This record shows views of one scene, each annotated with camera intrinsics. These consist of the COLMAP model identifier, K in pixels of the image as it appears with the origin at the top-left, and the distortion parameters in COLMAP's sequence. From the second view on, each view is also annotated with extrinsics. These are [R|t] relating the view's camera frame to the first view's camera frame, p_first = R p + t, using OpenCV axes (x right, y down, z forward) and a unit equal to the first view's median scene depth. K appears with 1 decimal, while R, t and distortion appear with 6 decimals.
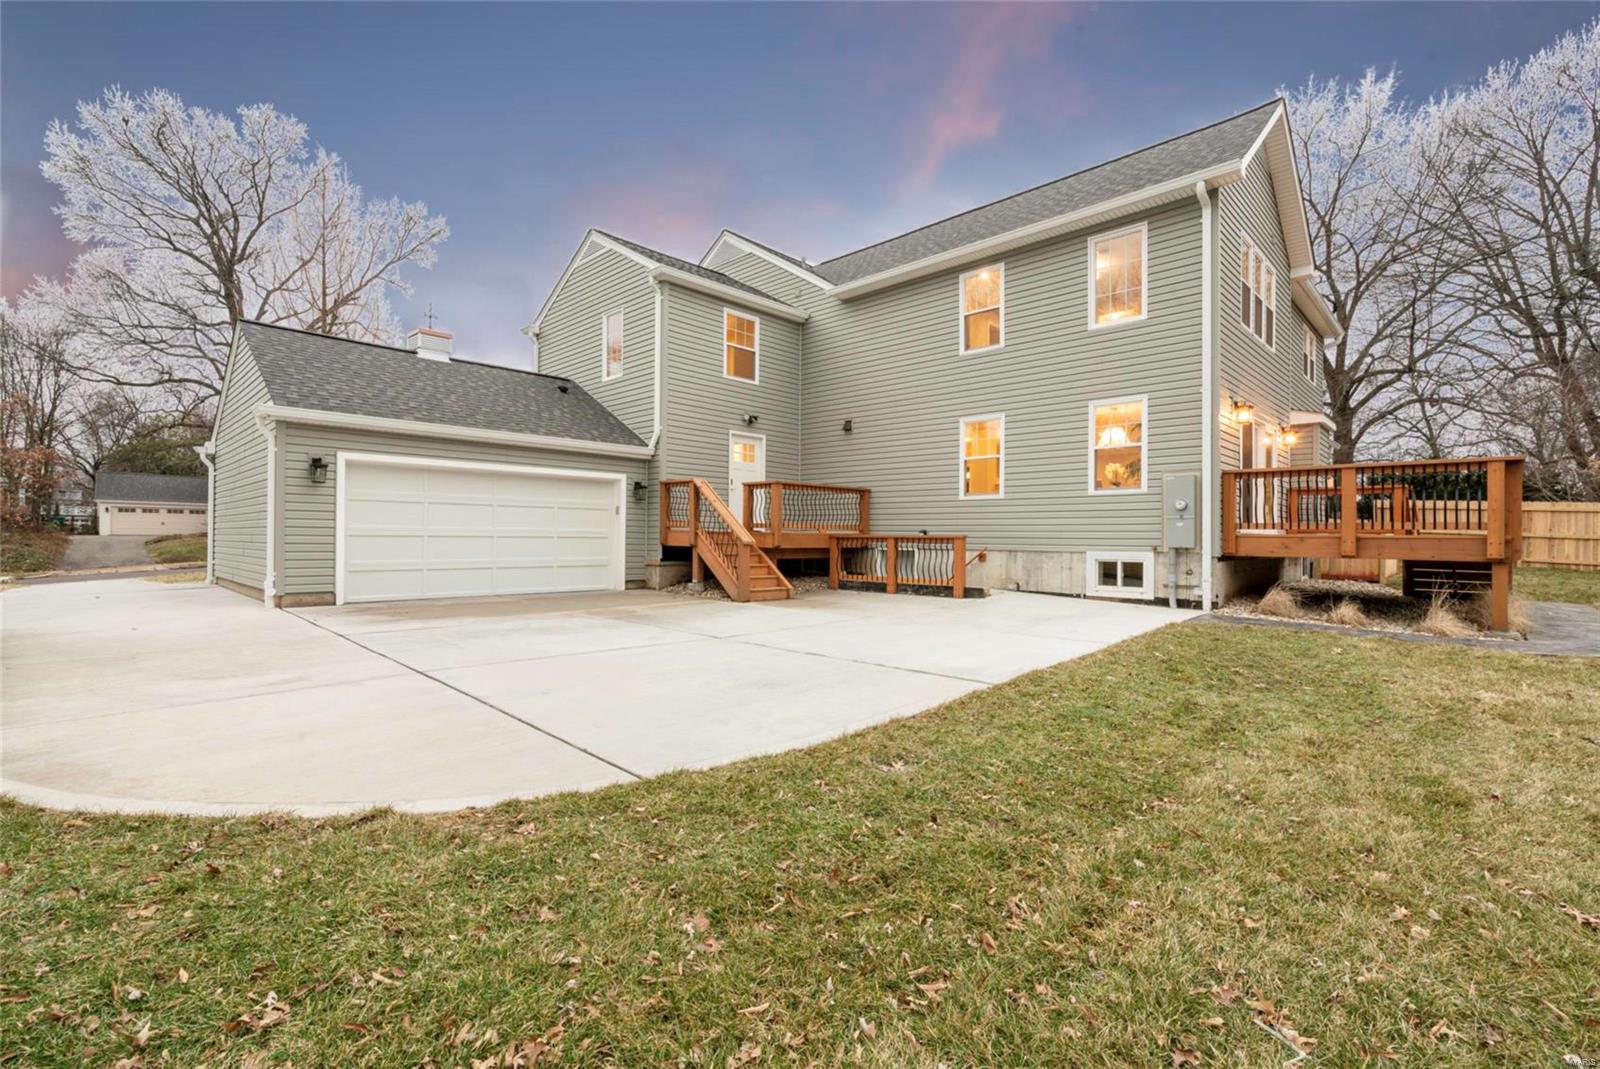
lens RADIAL K [[715.9, 0, 796.9], [0, 715.9, 534.7], [0, 0, 1]] dist [-0.008991, 0.000456]
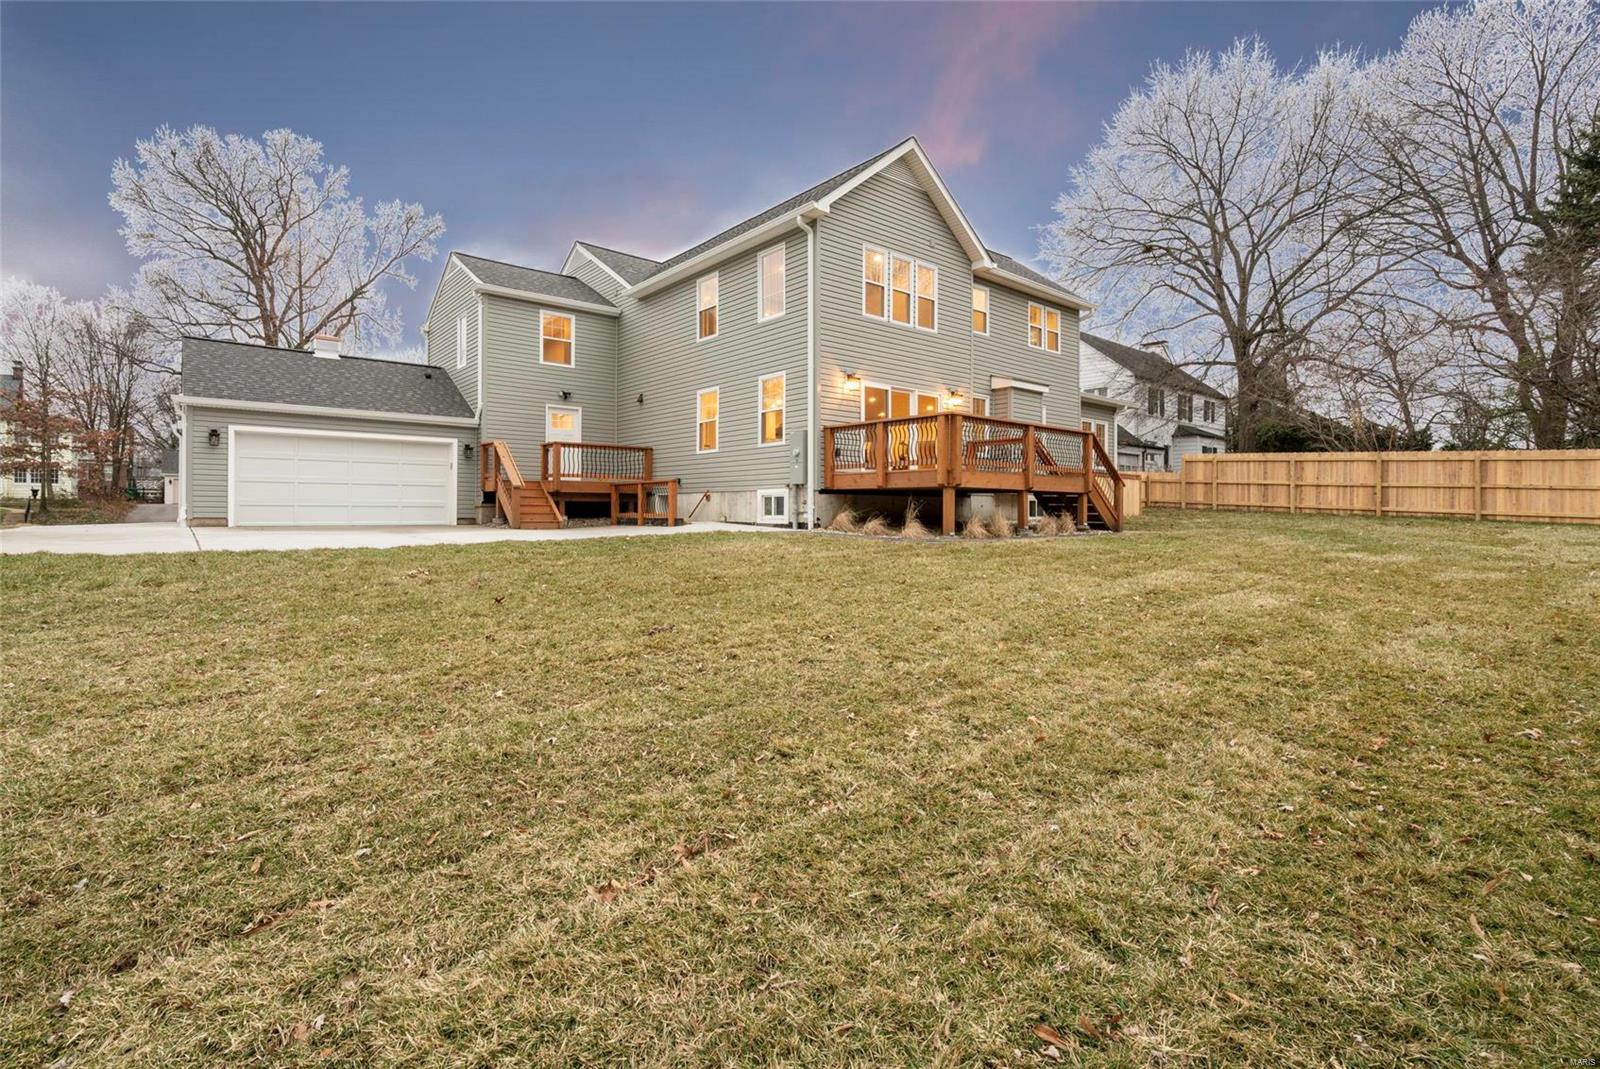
lens RADIAL K [[757.8, 0, 777.5], [0, 757.8, 507.6], [0, 0, 1]] dist [-0.013502, 0.000481]
pose [[0.993289, -0.005939, -0.115507, 0.479960], [0.005594, 0.999979, -0.003311, 0.048296], [0.115524, 0.002642, 0.993301, -0.310858]]
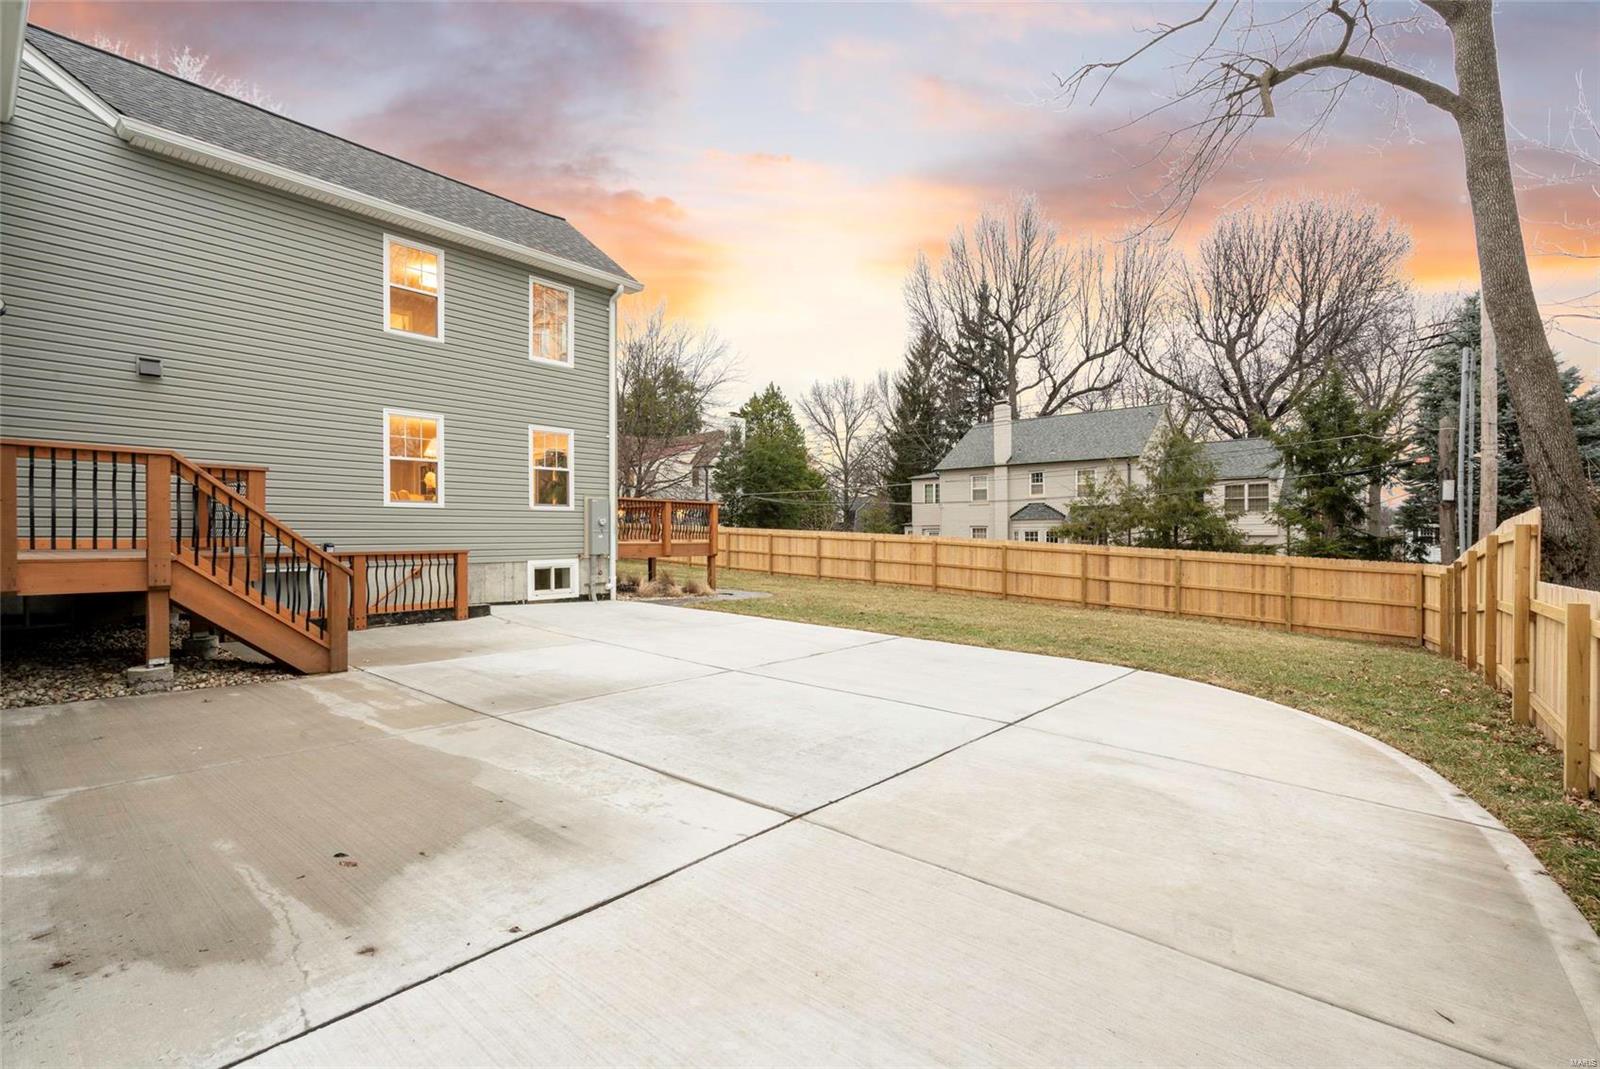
lens RADIAL K [[715.9, 0, 800.6], [0, 715.9, 537.9], [0, 0, 1]] dist [-0.008991, 0.000456]
pose [[-0.080723, -0.013471, 0.996646, -0.572340], [0.002227, 0.999904, 0.013696, -0.020585], [-0.996734, 0.003325, -0.080685, 0.531316]]
